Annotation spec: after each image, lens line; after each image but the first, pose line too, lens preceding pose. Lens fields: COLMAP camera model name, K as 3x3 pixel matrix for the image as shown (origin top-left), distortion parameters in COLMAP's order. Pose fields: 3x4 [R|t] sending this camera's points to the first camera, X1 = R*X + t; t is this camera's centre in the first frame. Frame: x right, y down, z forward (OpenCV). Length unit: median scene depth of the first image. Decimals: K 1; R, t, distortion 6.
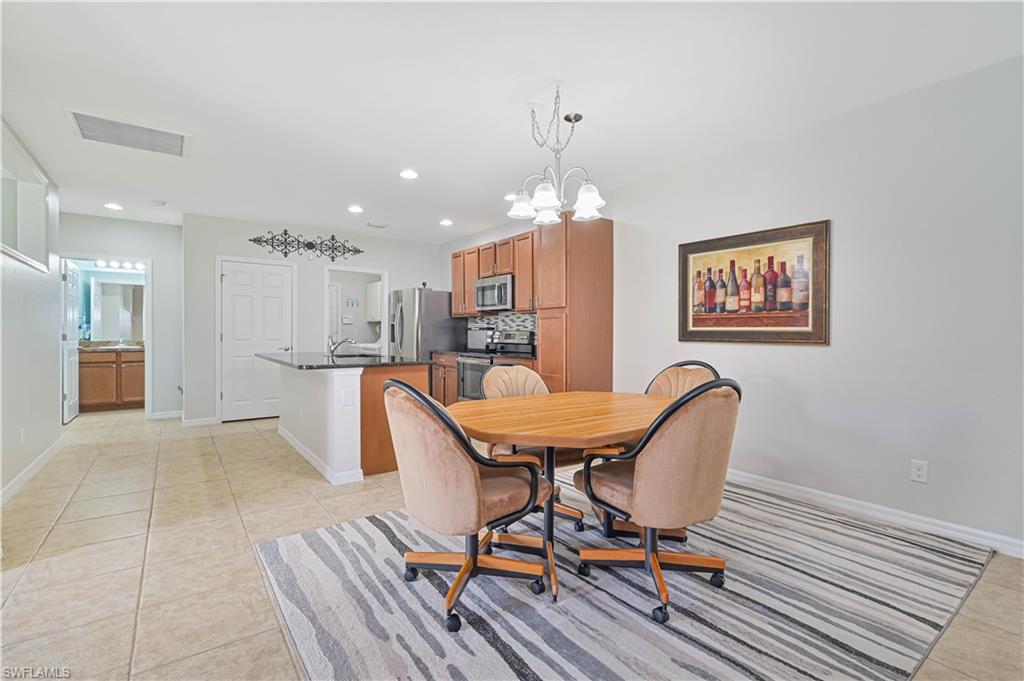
lens RADIAL K [[462.9, 0, 501.1], [0, 462.9, 338.0], [0, 0, 1]] dist [0.014905, 0.000061]
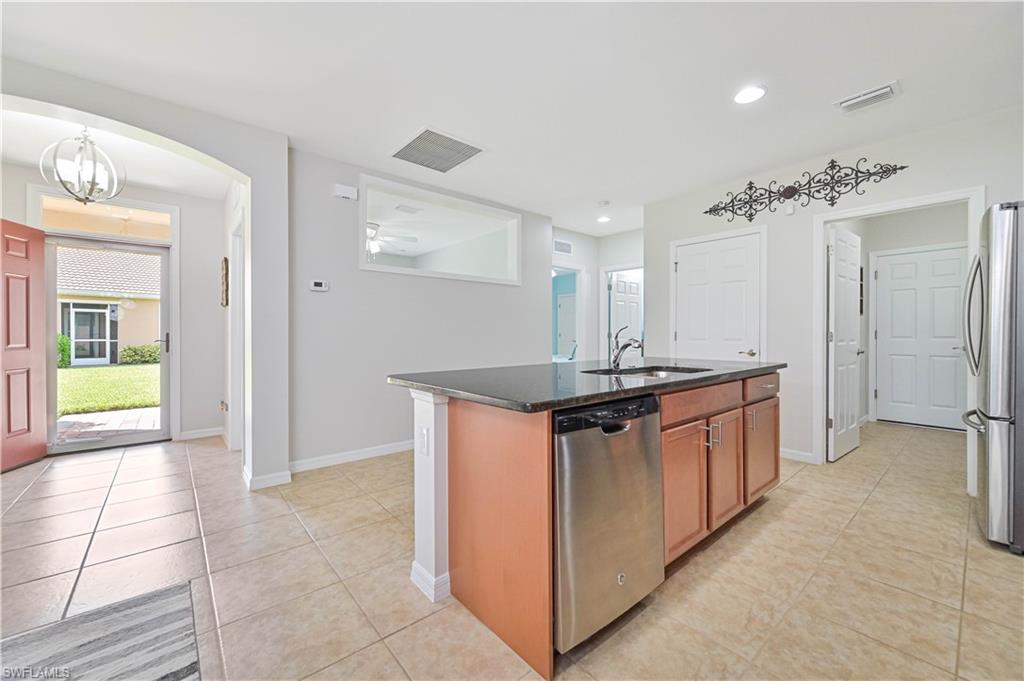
lens RADIAL K [[409.3, 0, 514.9], [0, 409.3, 335.1], [0, 0, 1]] dist [-0.000283, 0.000984]
pose [[0.111968, -0.002278, -0.993709, 0.114314], [-0.006310, 0.999976, -0.003003, -0.000306], [0.993692, 0.006606, 0.111951, 0.638692]]
